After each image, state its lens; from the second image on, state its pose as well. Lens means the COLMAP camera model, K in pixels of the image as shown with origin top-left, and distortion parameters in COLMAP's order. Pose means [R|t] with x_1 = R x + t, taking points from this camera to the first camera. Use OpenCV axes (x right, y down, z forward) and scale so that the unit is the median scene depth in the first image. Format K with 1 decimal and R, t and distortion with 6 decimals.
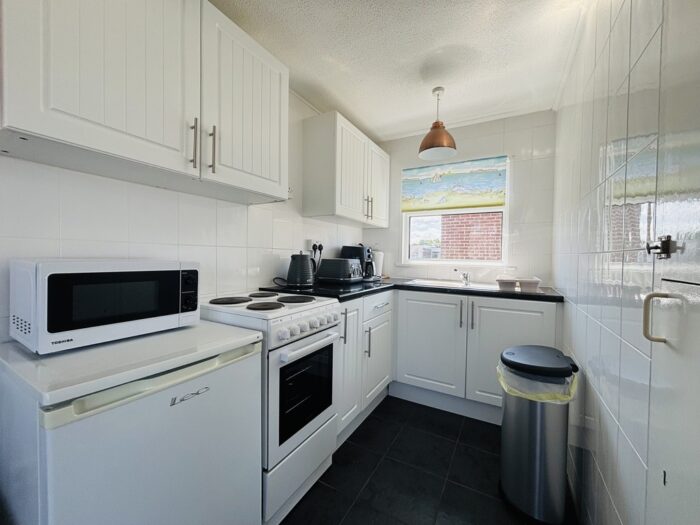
lens RADIAL K [[281.1, 0, 350.0], [0, 281.1, 262.5], [0, 0, 1]] dist [0.000310, 0.000009]
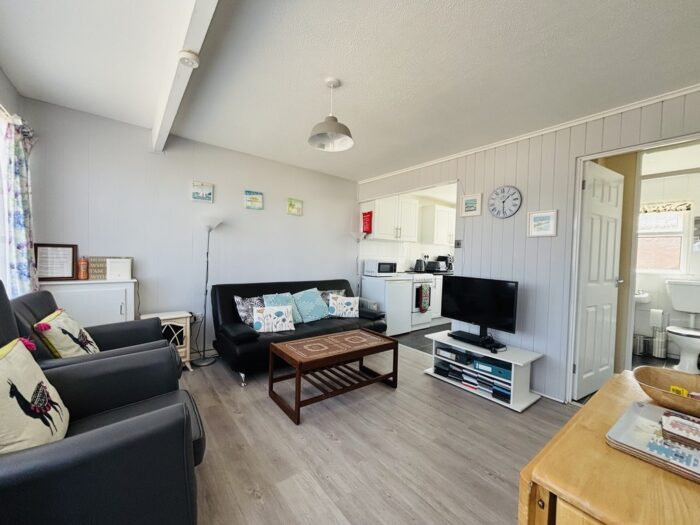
lens RADIAL K [[281.1, 0, 350.0], [0, 281.1, 262.5], [0, 0, 1]] dist [0.000310, 0.000009]
pose [[0.928173, 0.019270, -0.371649, 0.205216], [-0.023900, 0.999683, -0.007855, 0.037848], [0.371380, 0.016173, 0.928340, -1.766699]]
